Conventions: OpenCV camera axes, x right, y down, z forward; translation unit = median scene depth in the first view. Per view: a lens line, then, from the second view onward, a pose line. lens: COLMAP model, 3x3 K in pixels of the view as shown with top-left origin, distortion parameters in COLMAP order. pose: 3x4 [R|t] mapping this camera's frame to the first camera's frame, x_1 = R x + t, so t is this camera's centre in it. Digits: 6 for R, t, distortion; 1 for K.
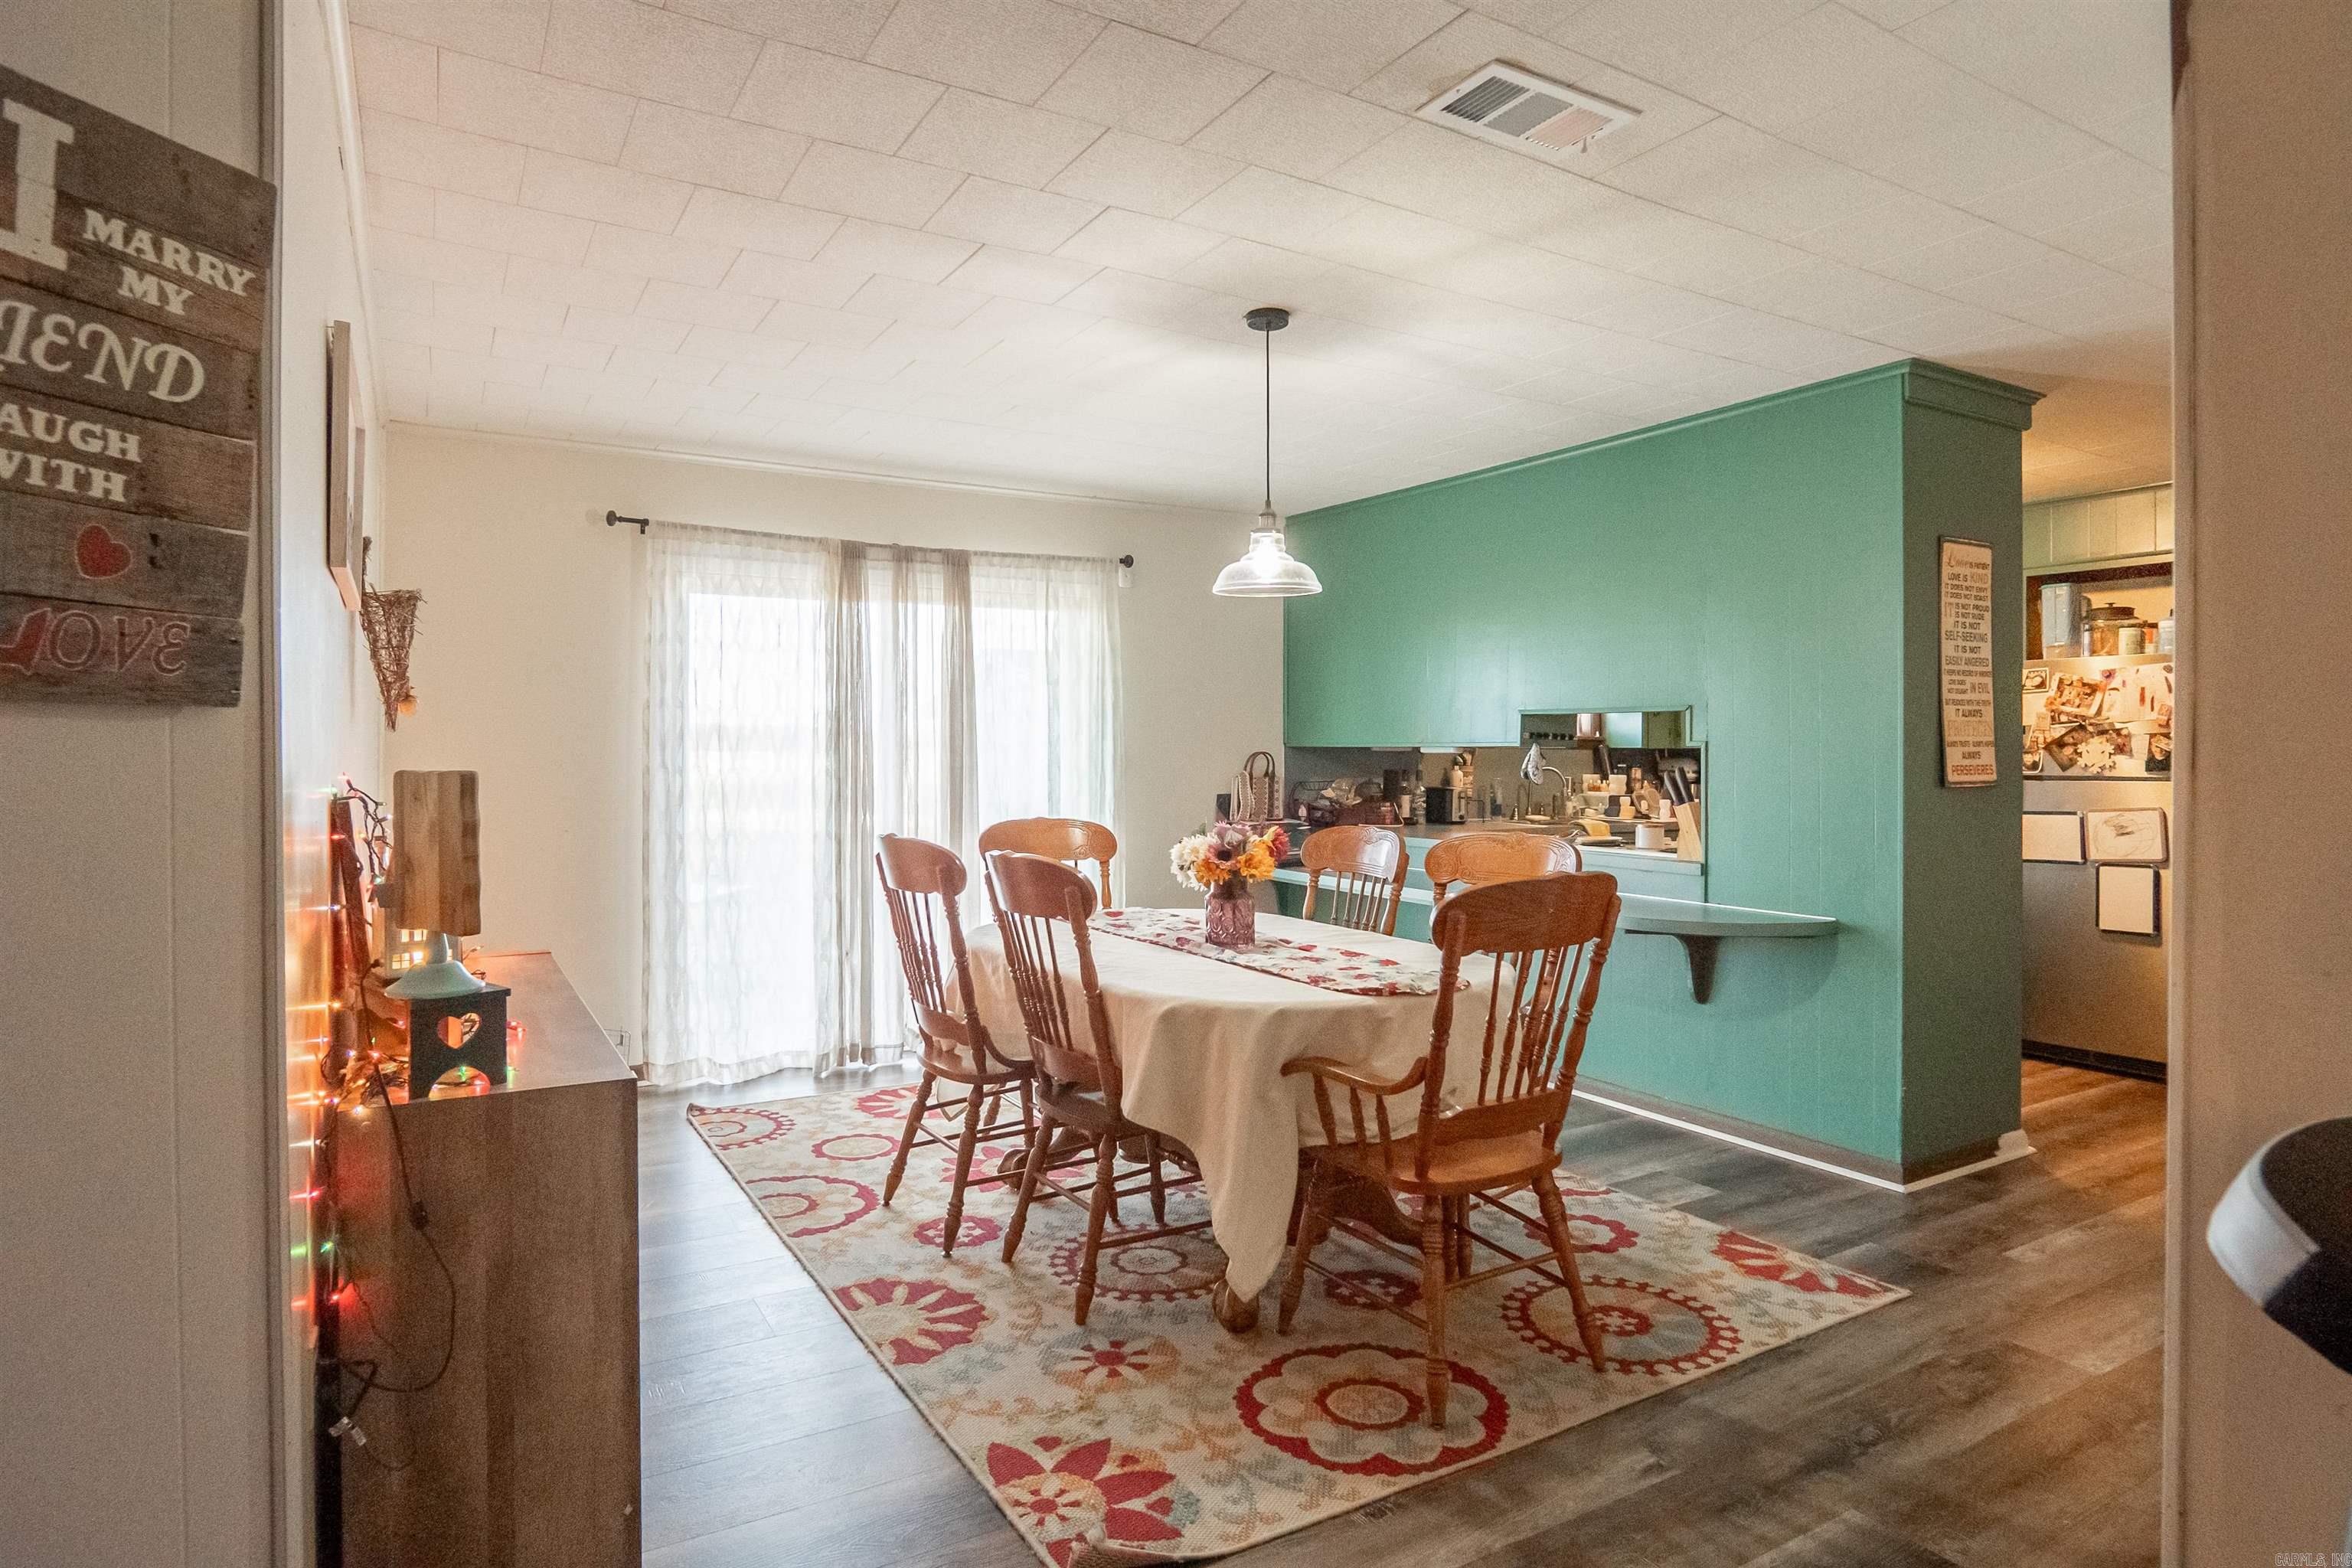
lens RADIAL K [[1276.4, 0, 1169.4], [0, 1276.4, 756.2], [0, 0, 1]] dist [-0.026804, 0.000975]
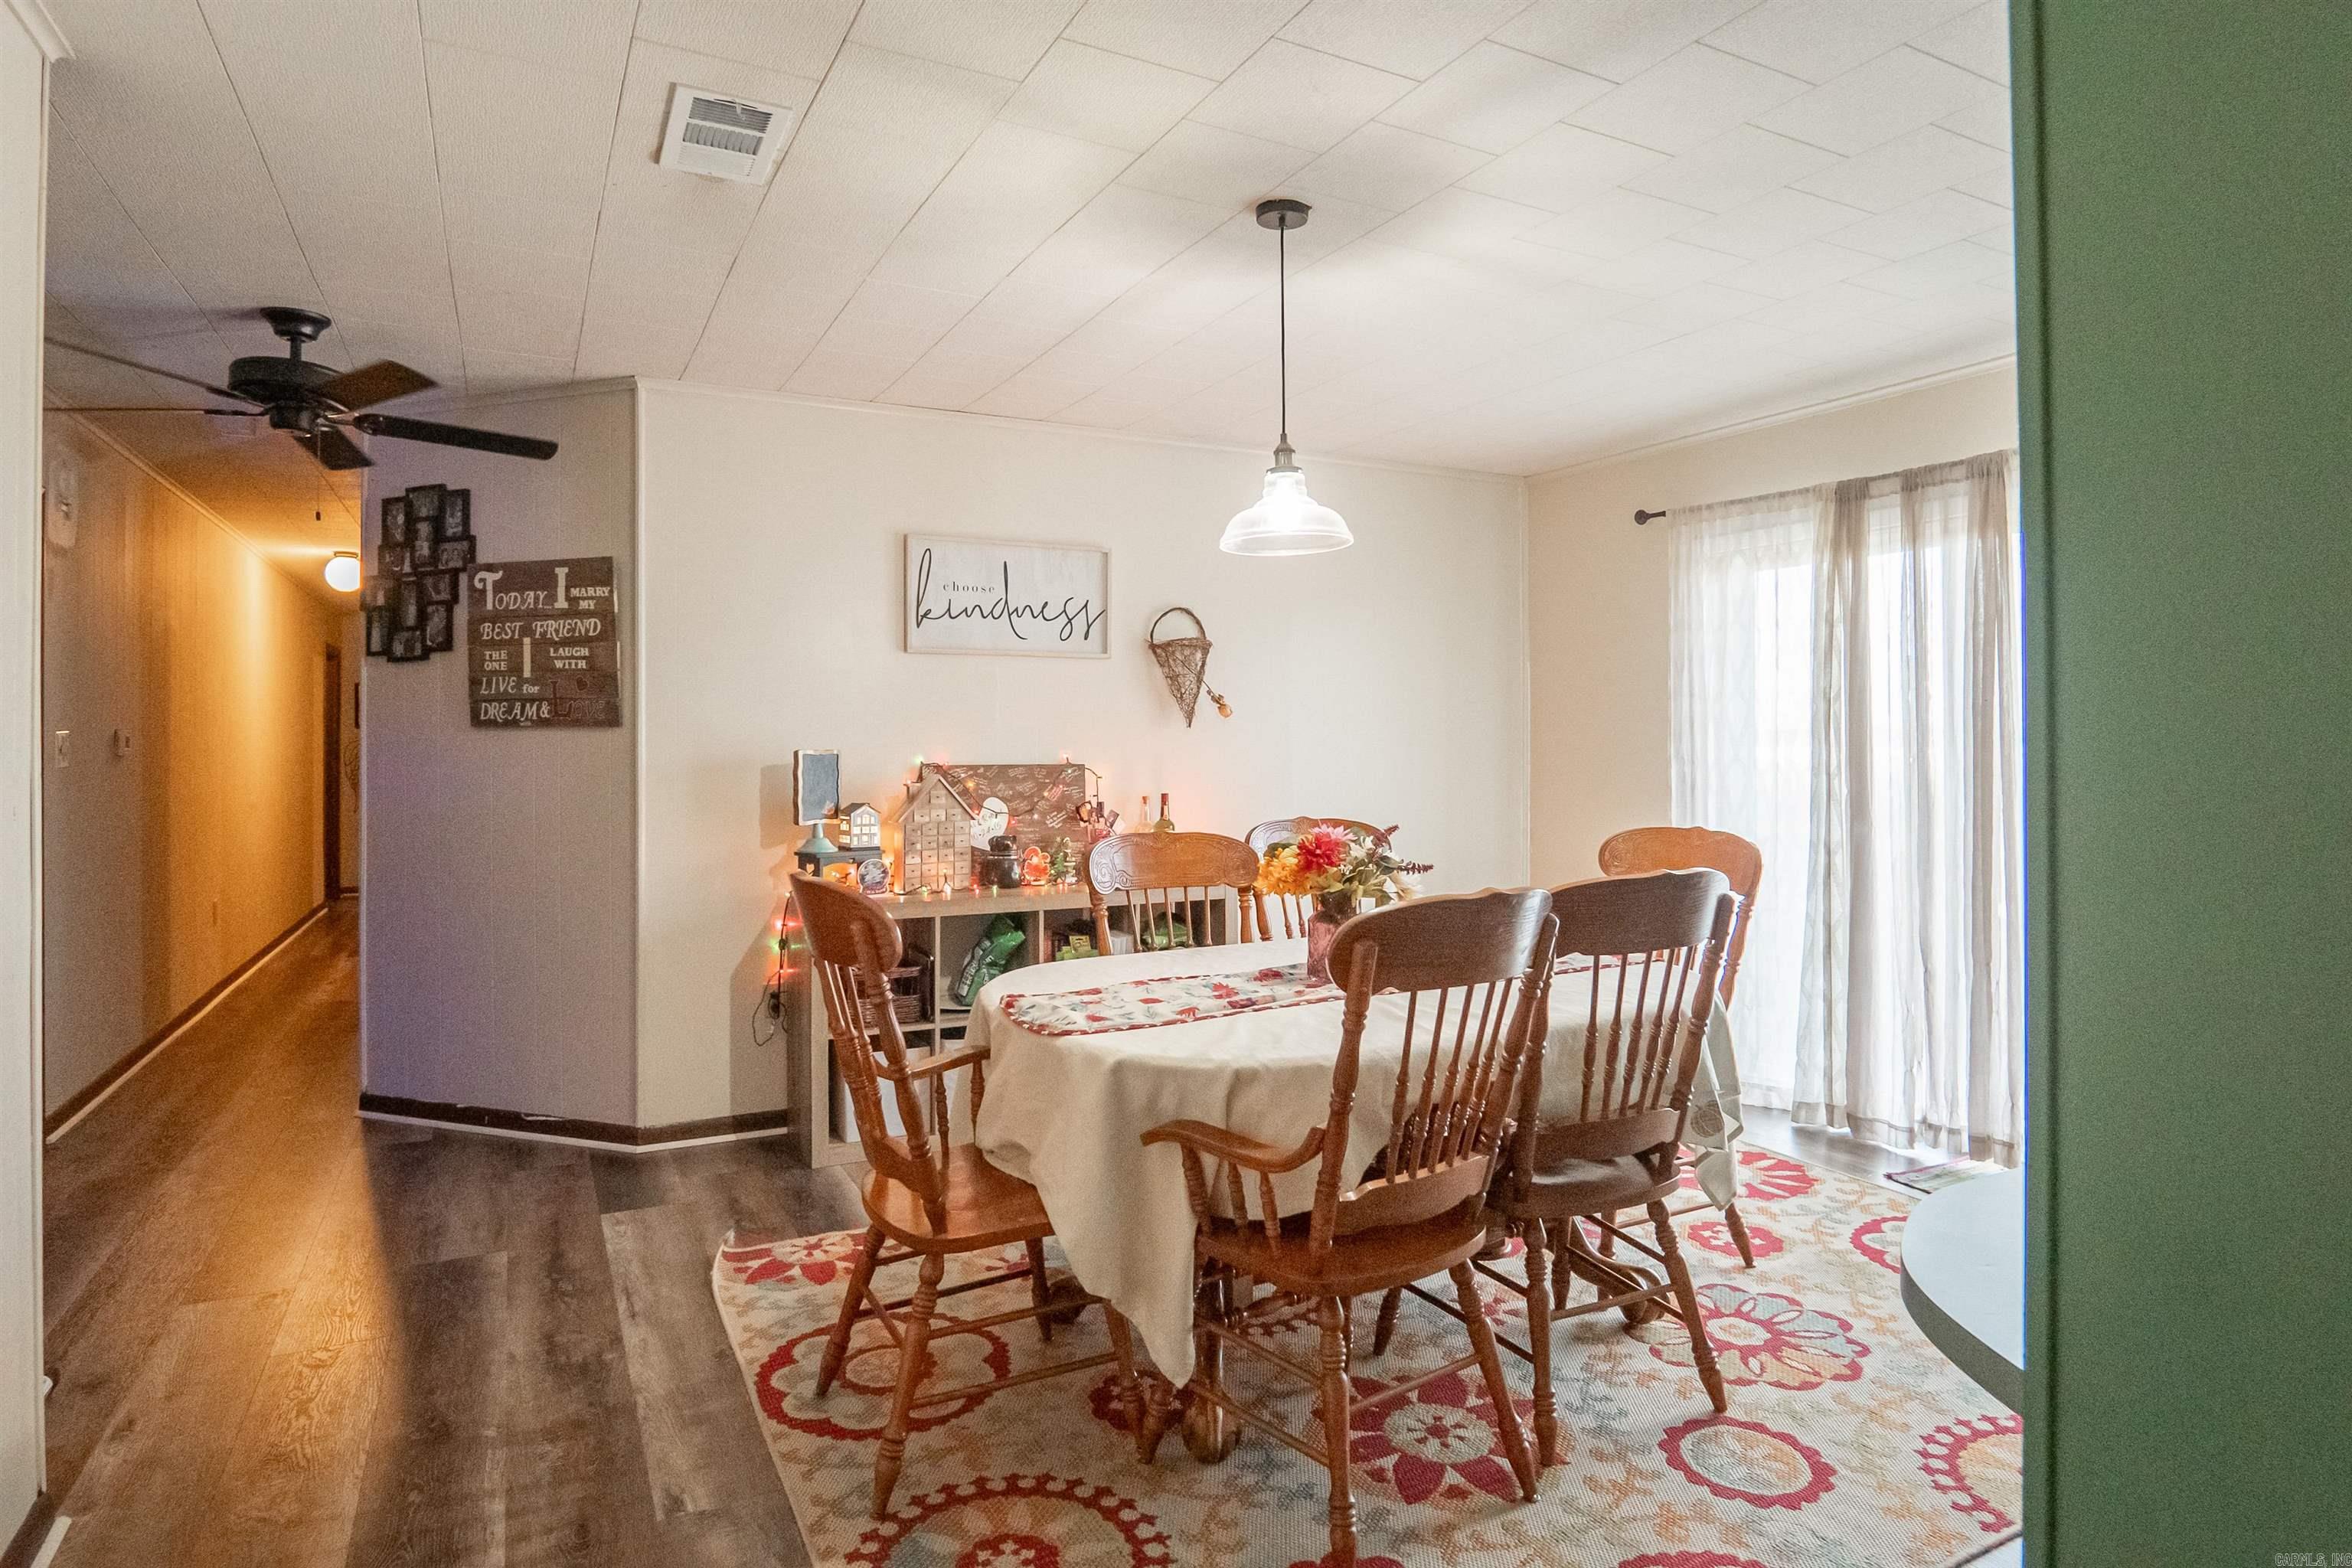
lens RADIAL K [[1346.0, 0, 1267.4], [0, 1346.0, 737.6], [0, 0, 1]] dist [-0.033012, 0.000792]
pose [[-0.031774, -0.002451, -0.999492, 0.999742], [-0.003702, 0.999990, -0.002334, -0.004309], [0.999488, 0.003626, -0.031783, 1.084140]]
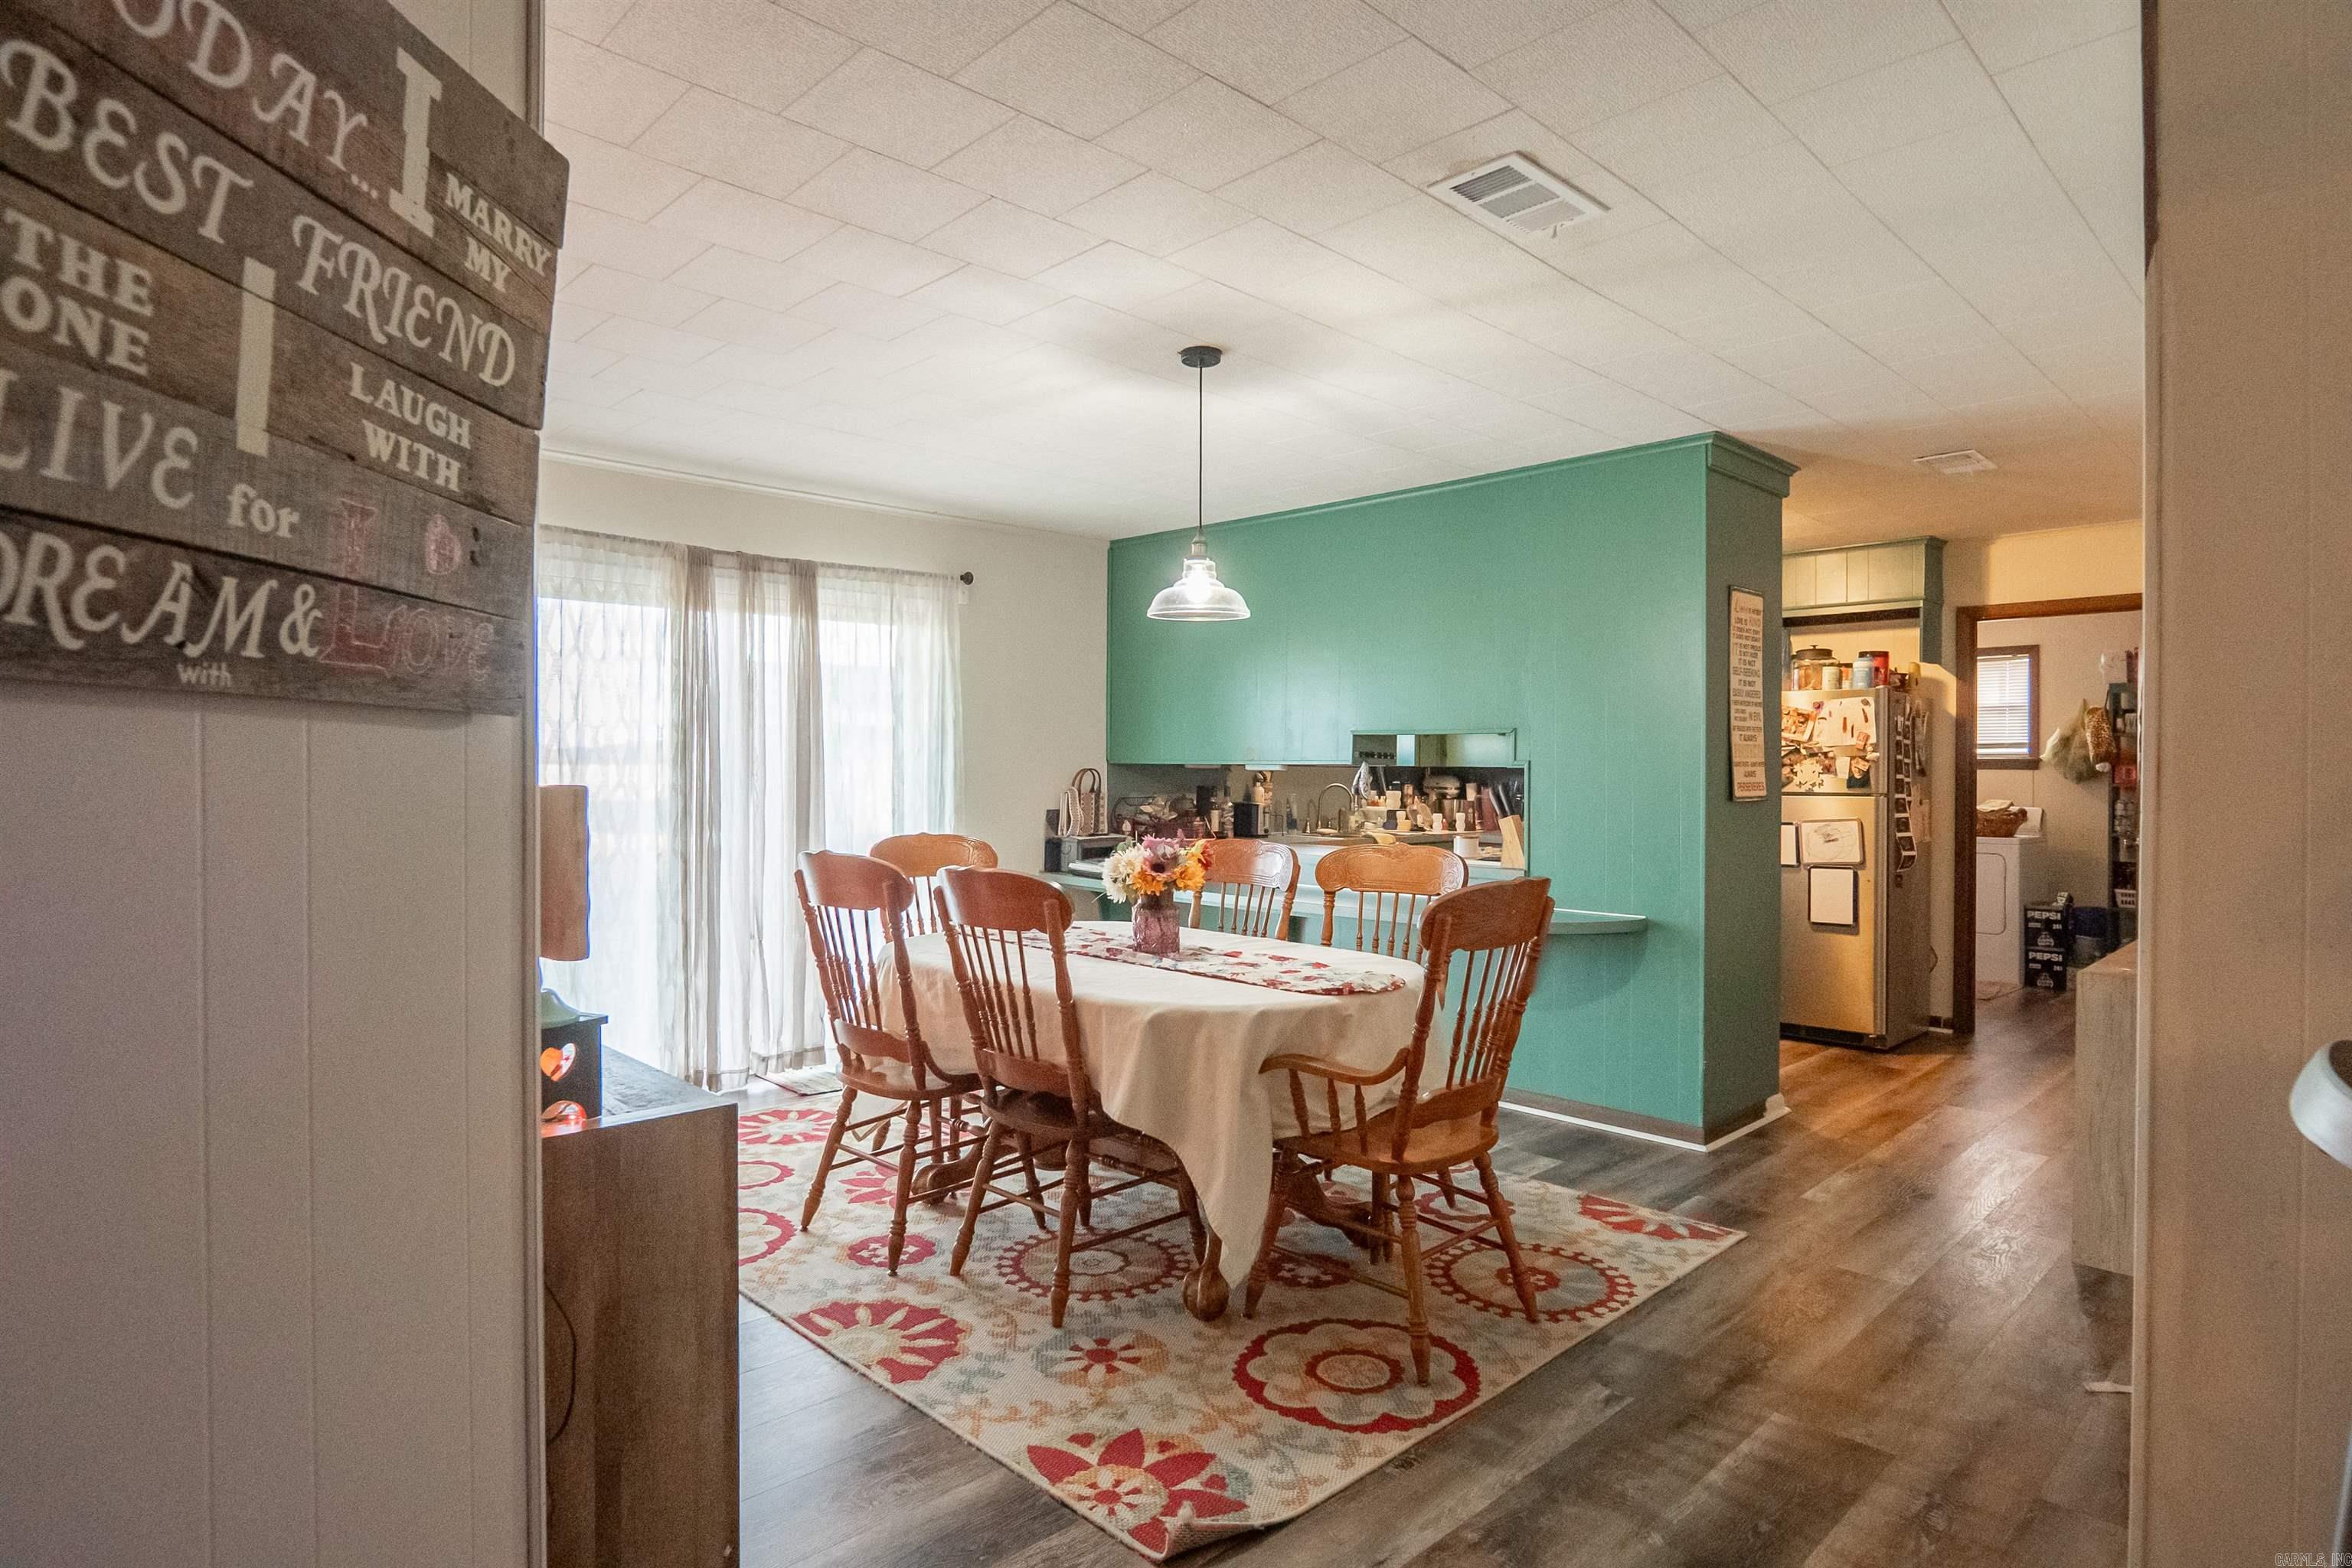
lens RADIAL K [[1259.9, 0, 1173.1], [0, 1259.9, 771.7], [0, 0, 1]] dist [-0.028562, 0.000191]
pose [[0.973015, 0.003608, 0.230715, -0.194857], [-0.003412, 0.999993, -0.001248, 0.000572], [-0.230718, 0.000427, 0.973021, -0.003966]]
